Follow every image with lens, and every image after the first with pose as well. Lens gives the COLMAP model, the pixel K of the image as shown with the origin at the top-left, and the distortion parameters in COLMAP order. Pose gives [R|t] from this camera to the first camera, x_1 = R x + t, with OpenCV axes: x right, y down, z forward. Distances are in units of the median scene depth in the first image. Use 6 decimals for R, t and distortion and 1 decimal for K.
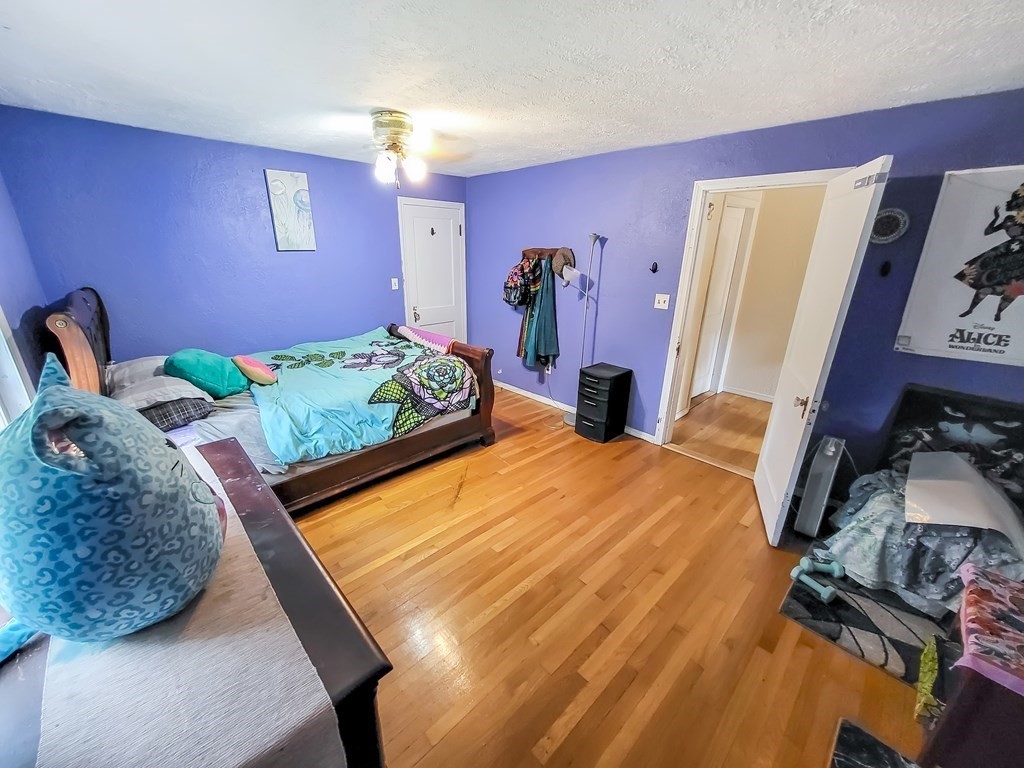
lens RADIAL K [[404.2, 0, 505.3], [0, 404.2, 383.0], [0, 0, 1]] dist [-0.002448, -0.002162]
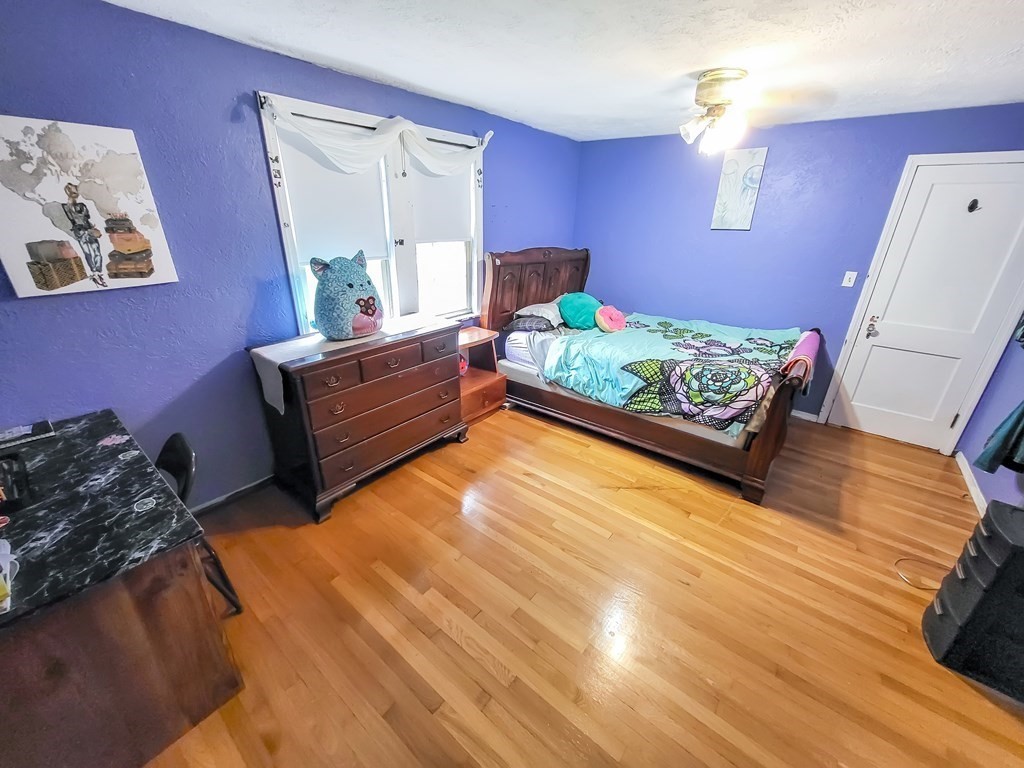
lens RADIAL K [[404.2, 0, 506.0], [0, 404.2, 383.6], [0, 0, 1]] dist [-0.002448, -0.002162]
pose [[0.129945, 0.362340, -0.922943, 0.567445], [-0.337261, 0.891485, 0.302505, -0.121457], [0.932400, 0.271964, 0.238047, 0.409881]]
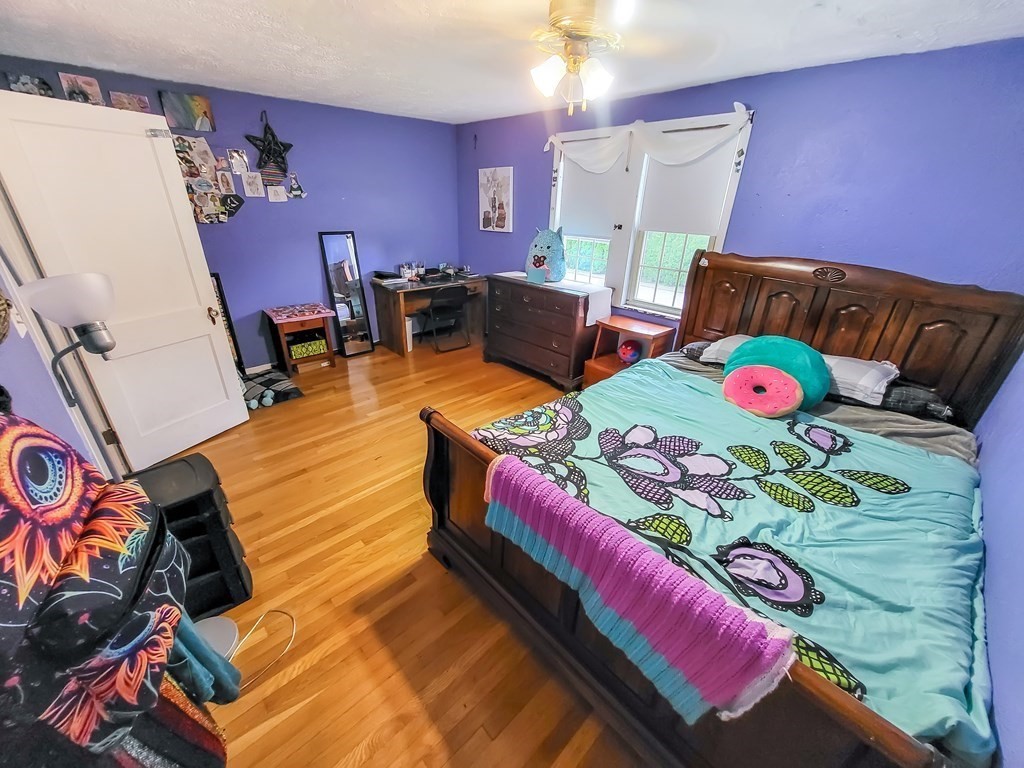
lens RADIAL K [[404.2, 0, 505.1], [0, 404.2, 385.9], [0, 0, 1]] dist [-0.002448, -0.002162]
pose [[-0.999004, -0.044227, -0.005984, -0.143106], [-0.035982, 0.718816, 0.694268, -0.499699], [-0.026404, 0.693792, -0.719691, 1.442114]]
